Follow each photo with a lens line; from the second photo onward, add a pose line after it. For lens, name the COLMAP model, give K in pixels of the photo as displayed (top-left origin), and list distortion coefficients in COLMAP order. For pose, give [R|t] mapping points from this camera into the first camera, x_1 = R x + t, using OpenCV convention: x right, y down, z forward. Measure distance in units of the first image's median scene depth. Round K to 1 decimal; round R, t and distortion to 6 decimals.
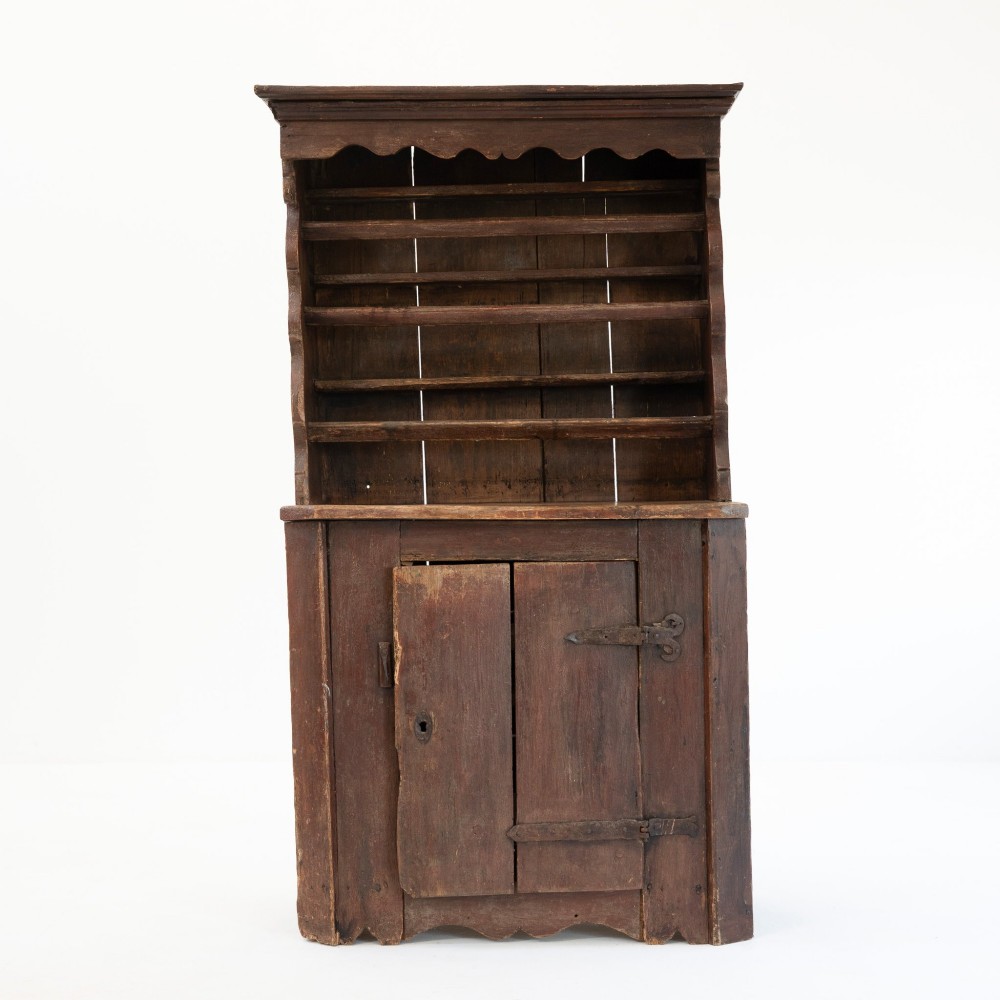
lens RADIAL K [[1755.8, 0, 500.5], [0, 1755.8, 511.2], [0, 0, 1]] dist [0.253355, 0.062358]
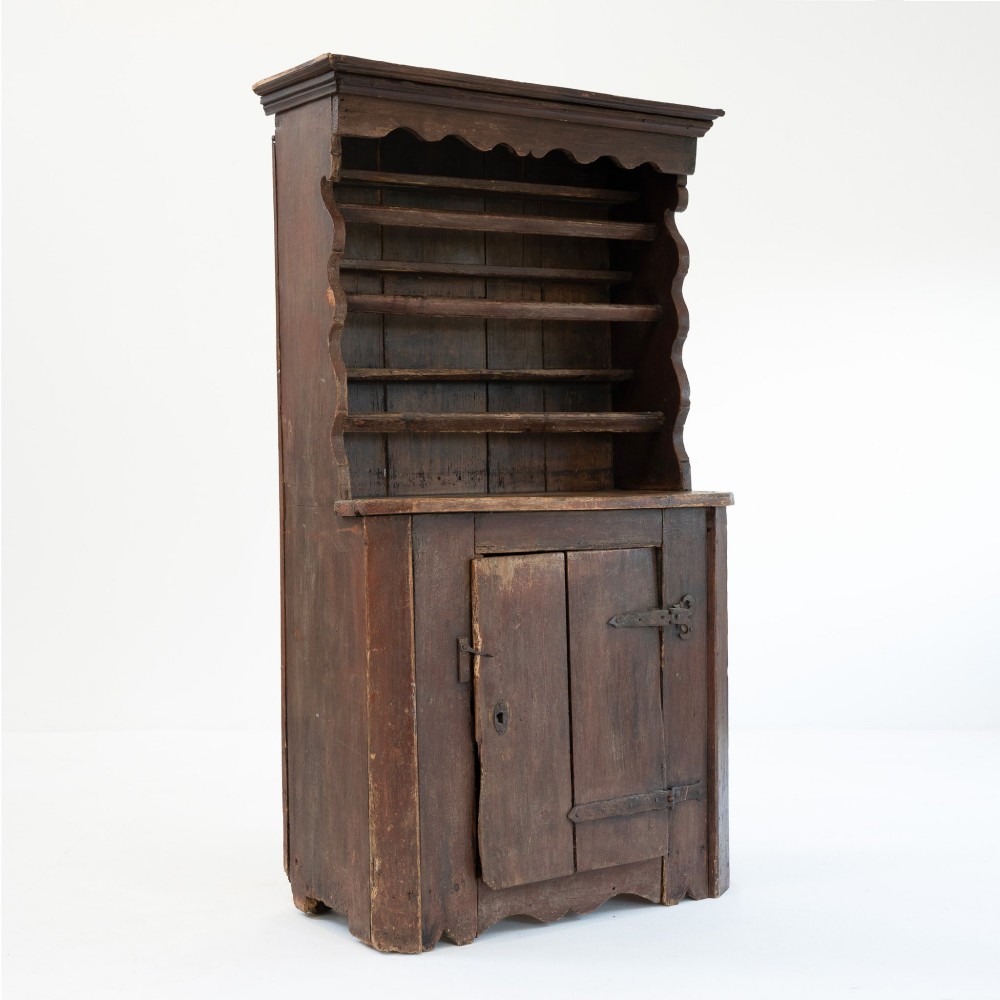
lens RADIAL K [[1723.6, 0, 500.0], [0, 1723.6, 500.0], [0, 0, 1]] dist [0.355699, -0.015910]
pose [[0.839362, -0.009779, 0.543485, -0.576053], [0.009866, 0.999948, 0.002755, -0.004339], [-0.543483, 0.003050, 0.839415, 0.170522]]
